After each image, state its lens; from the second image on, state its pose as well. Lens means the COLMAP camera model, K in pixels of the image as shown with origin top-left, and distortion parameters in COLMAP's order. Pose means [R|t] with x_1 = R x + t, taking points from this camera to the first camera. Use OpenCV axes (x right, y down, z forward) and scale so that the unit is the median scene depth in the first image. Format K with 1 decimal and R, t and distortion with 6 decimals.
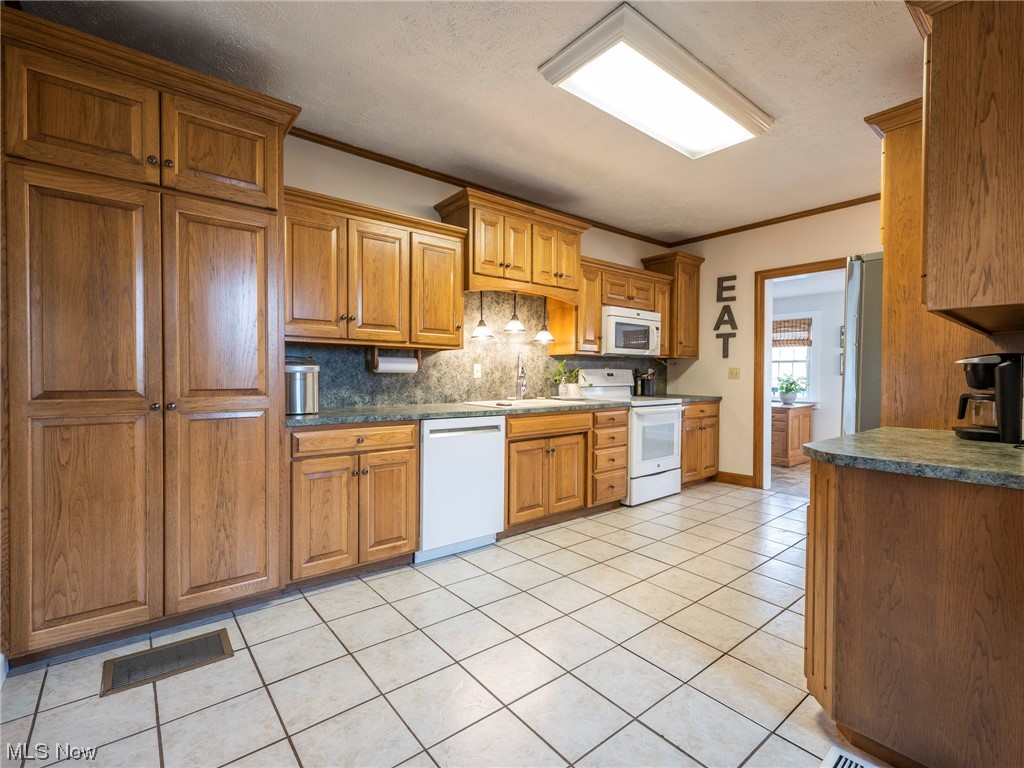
lens RADIAL K [[467.7, 0, 509.6], [0, 467.7, 381.8], [0, 0, 1]] dist [-0.003116, 0.003397]
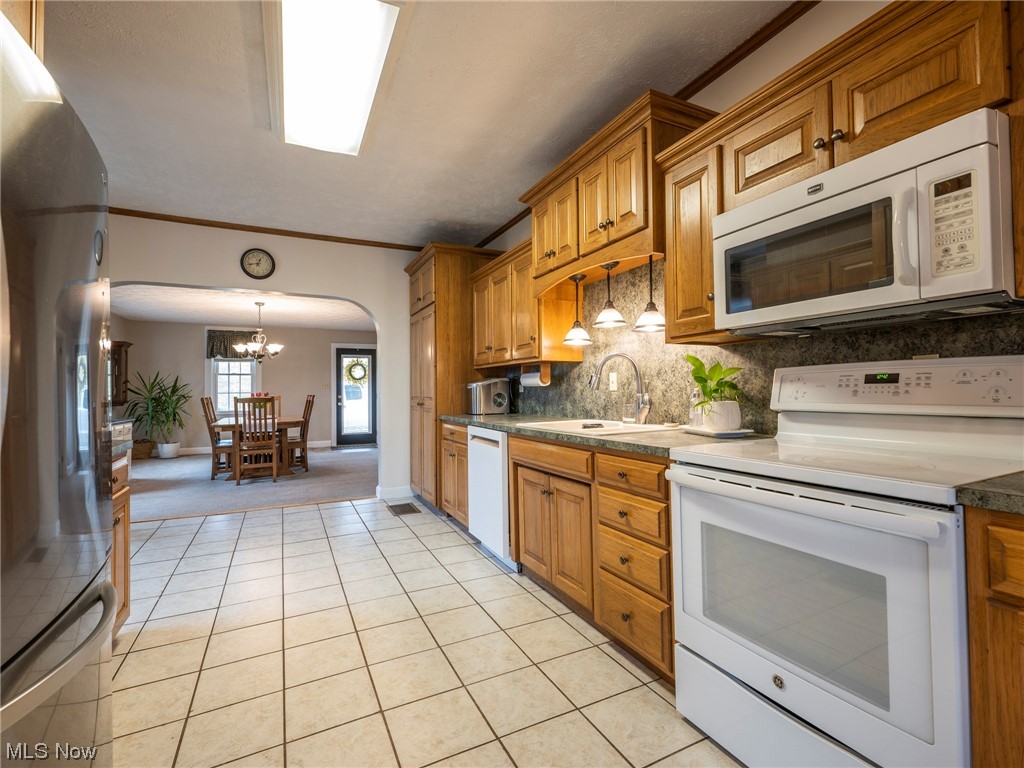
lens RADIAL K [[467.7, 0, 510.9], [0, 467.7, 383.1], [0, 0, 1]] dist [-0.003116, 0.003397]
pose [[-0.219780, -0.017421, -0.975394, 0.767075], [-0.004635, 0.999848, -0.016814, -0.007187], [0.975538, 0.000825, -0.219828, 1.059076]]
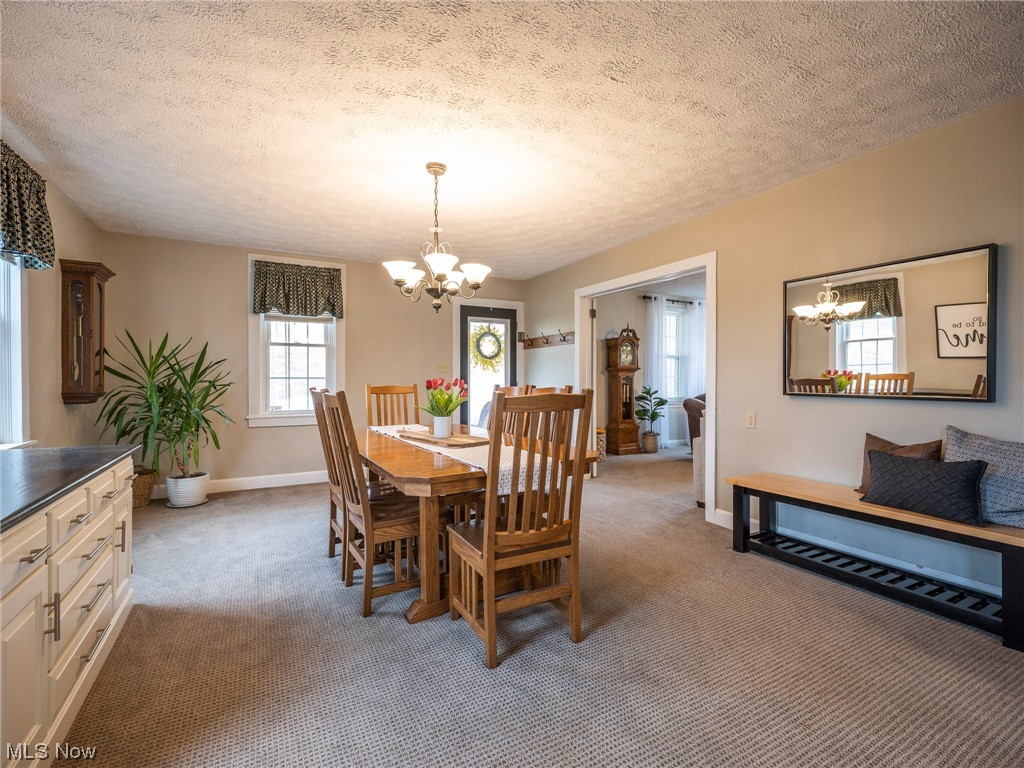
lens RADIAL K [[467.7, 0, 509.6], [0, 467.7, 382.9], [0, 0, 1]] dist [-0.003116, 0.003397]
pose [[-0.163928, 0.004672, -0.986461, 0.535450], [-0.015014, 0.999861, 0.007231, -0.003716], [0.986358, 0.015996, -0.163835, 0.744173]]
